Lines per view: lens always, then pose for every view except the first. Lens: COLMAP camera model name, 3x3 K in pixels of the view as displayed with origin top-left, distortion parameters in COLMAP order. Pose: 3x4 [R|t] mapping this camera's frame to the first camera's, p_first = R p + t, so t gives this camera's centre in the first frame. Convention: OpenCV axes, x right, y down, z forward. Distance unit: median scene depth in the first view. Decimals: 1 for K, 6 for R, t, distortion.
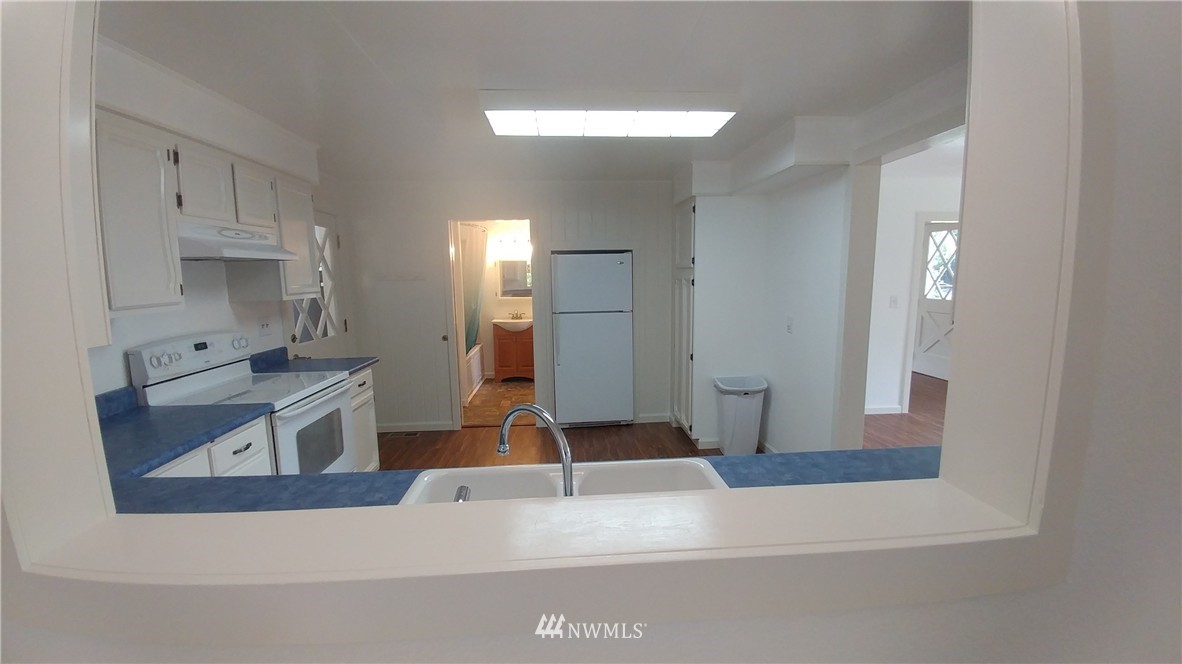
lens RADIAL K [[470.3, 0, 590.3], [0, 470.3, 335.0], [0, 0, 1]] dist [-0.001325, -0.000088]
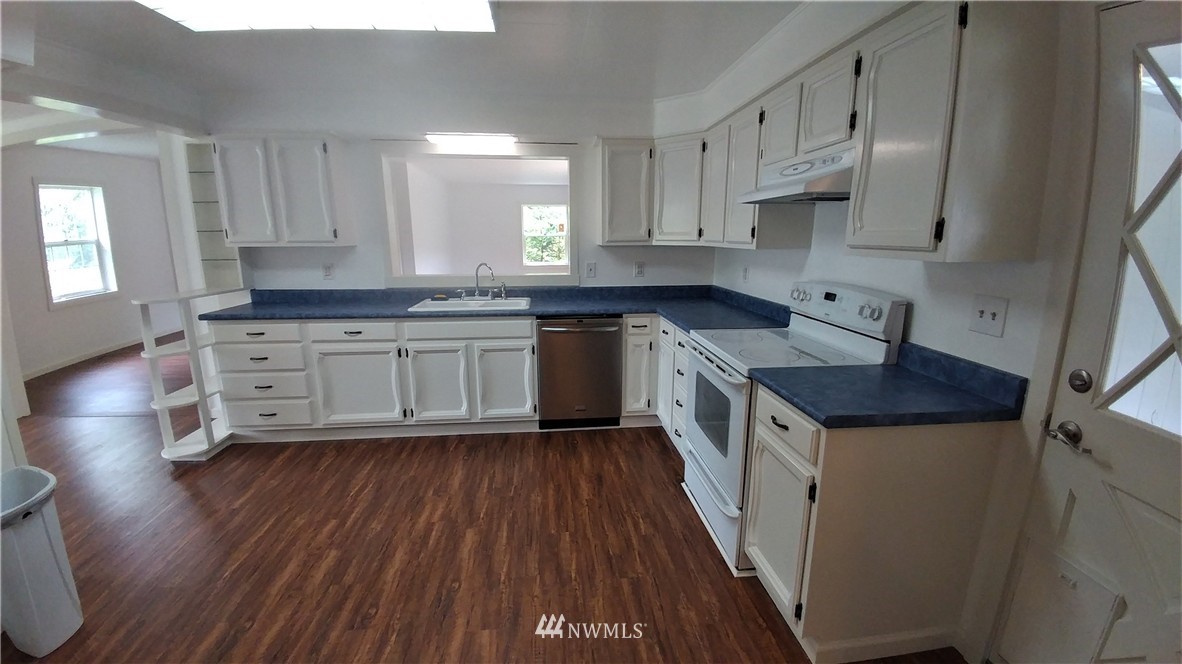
lens RADIAL K [[470.3, 0, 592.6], [0, 470.3, 328.9], [0, 0, 1]] dist [-0.001325, -0.000088]
pose [[-0.998916, 0.027080, -0.037857, -0.324417], [0.013297, 0.945465, 0.325451, -0.214194], [0.044605, 0.324595, -0.944801, 1.814164]]
